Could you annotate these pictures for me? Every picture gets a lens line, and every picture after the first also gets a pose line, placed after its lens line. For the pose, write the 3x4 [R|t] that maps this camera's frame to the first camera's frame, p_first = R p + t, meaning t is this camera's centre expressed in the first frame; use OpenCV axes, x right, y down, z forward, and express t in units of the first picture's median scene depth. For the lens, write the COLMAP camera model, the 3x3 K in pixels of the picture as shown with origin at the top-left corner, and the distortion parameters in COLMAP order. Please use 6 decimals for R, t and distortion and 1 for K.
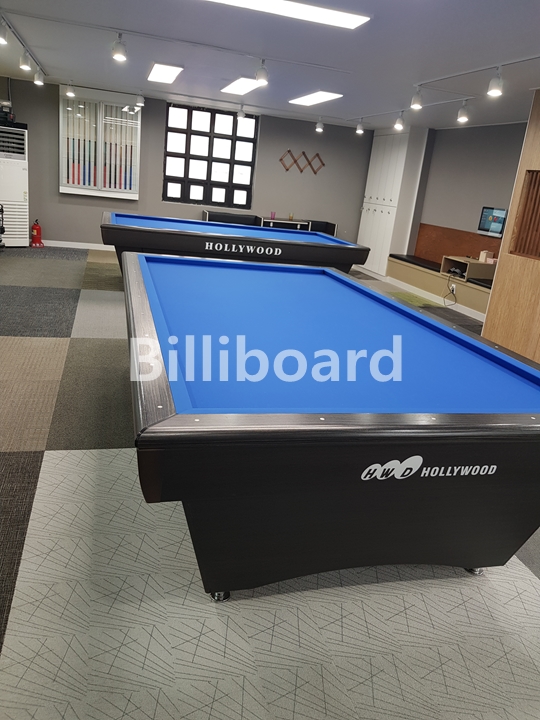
lens RADIAL K [[584.7, 0, 270.0], [0, 584.7, 360.0], [0, 0, 1]] dist [0.048003, -0.098768]
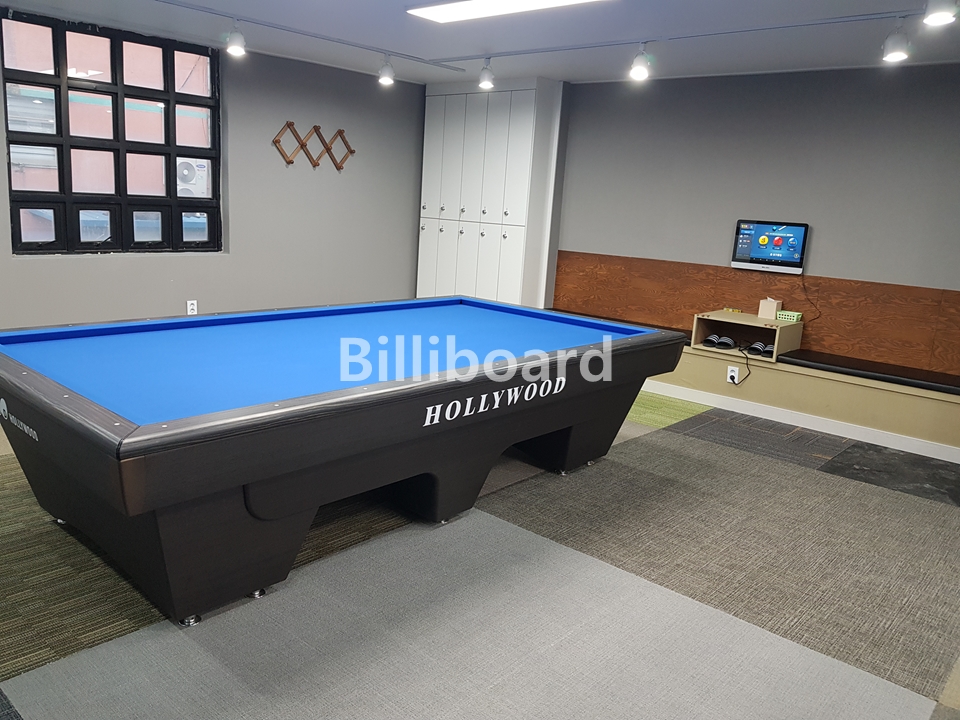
lens RADIAL K [[779.6, 0, 480.0], [0, 779.6, 360.0], [0, 0, 1]] dist [0.048003, -0.098768]
pose [[0.840928, -0.167387, 0.514609, -0.201927], [0.189966, 0.981750, 0.008910, -0.149827], [-0.506708, 0.090266, 0.857379, 0.407692]]
